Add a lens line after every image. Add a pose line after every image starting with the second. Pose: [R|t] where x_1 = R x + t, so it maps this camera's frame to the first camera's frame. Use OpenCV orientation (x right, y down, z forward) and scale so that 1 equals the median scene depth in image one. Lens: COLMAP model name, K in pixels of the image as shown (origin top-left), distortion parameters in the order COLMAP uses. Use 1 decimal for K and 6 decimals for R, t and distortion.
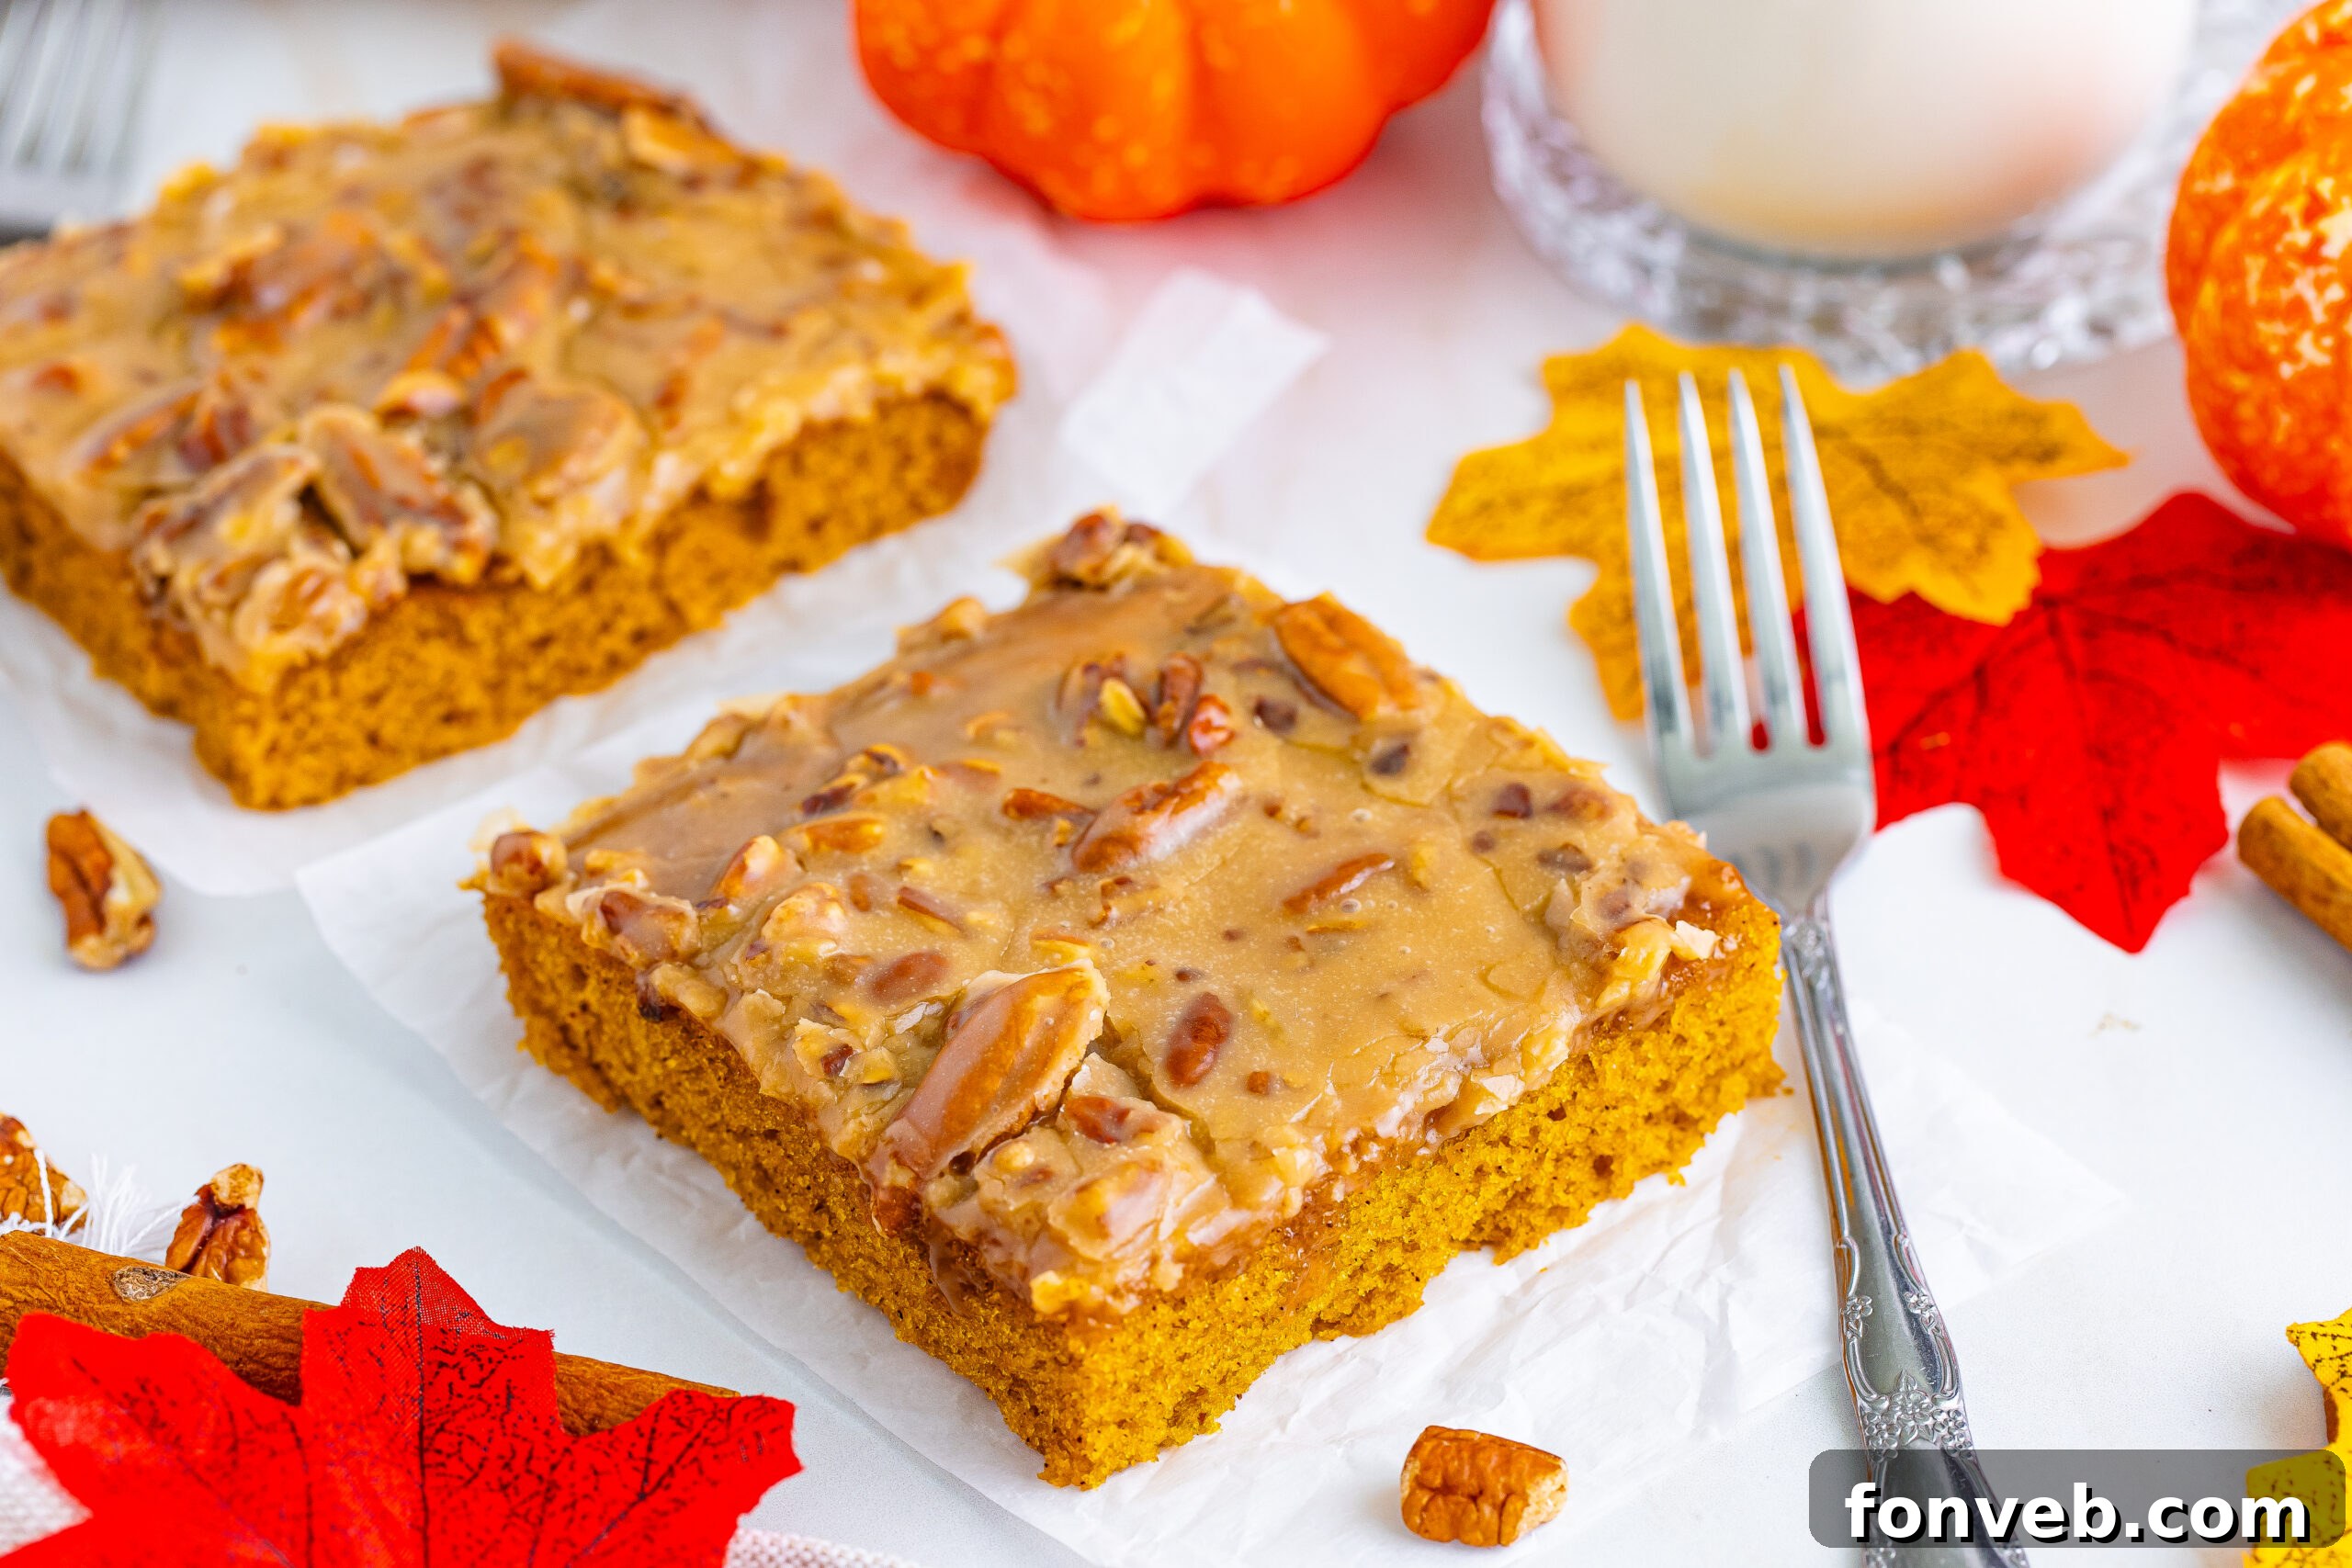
lens RADIAL K [[7971.0, 0, 1174.1], [0, 7971.0, 781.9], [0, 0, 1]] dist [0.104895, 0.000000]
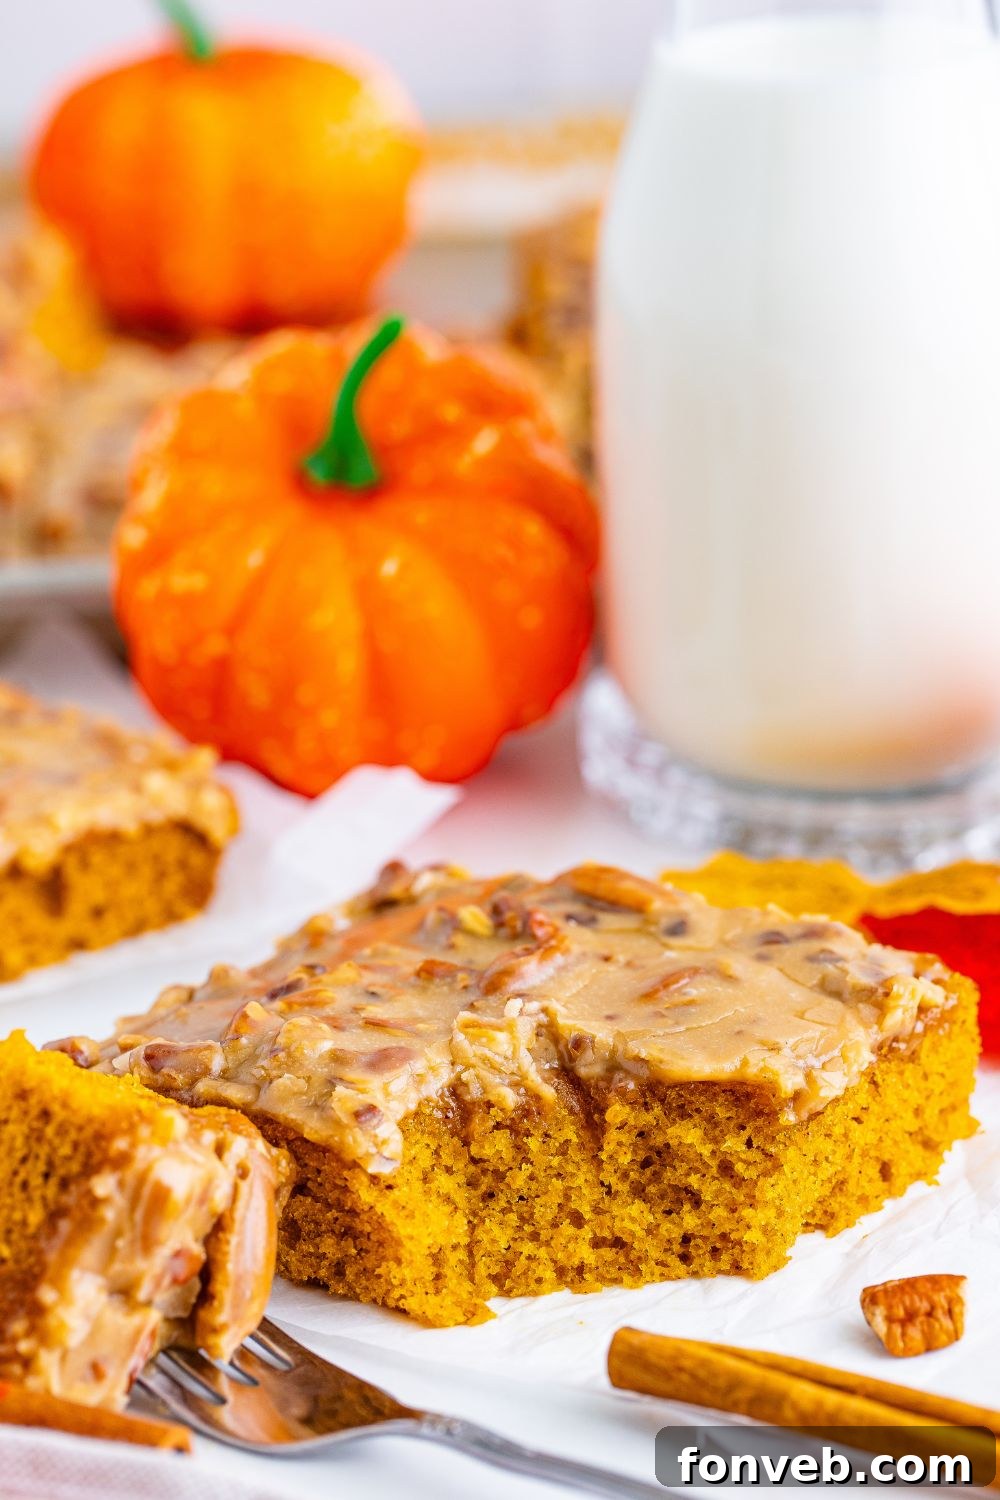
lens RADIAL K [[5084.0, 0, 504.5], [0, 5084.0, 746.7], [0, 0, 1]] dist [0.104895, 0.000000]
pose [[0.972280, -0.075003, 0.221464, -0.199950], [0.145020, 0.936409, -0.319543, 0.251536], [-0.183414, 0.342802, 0.921328, 0.177136]]
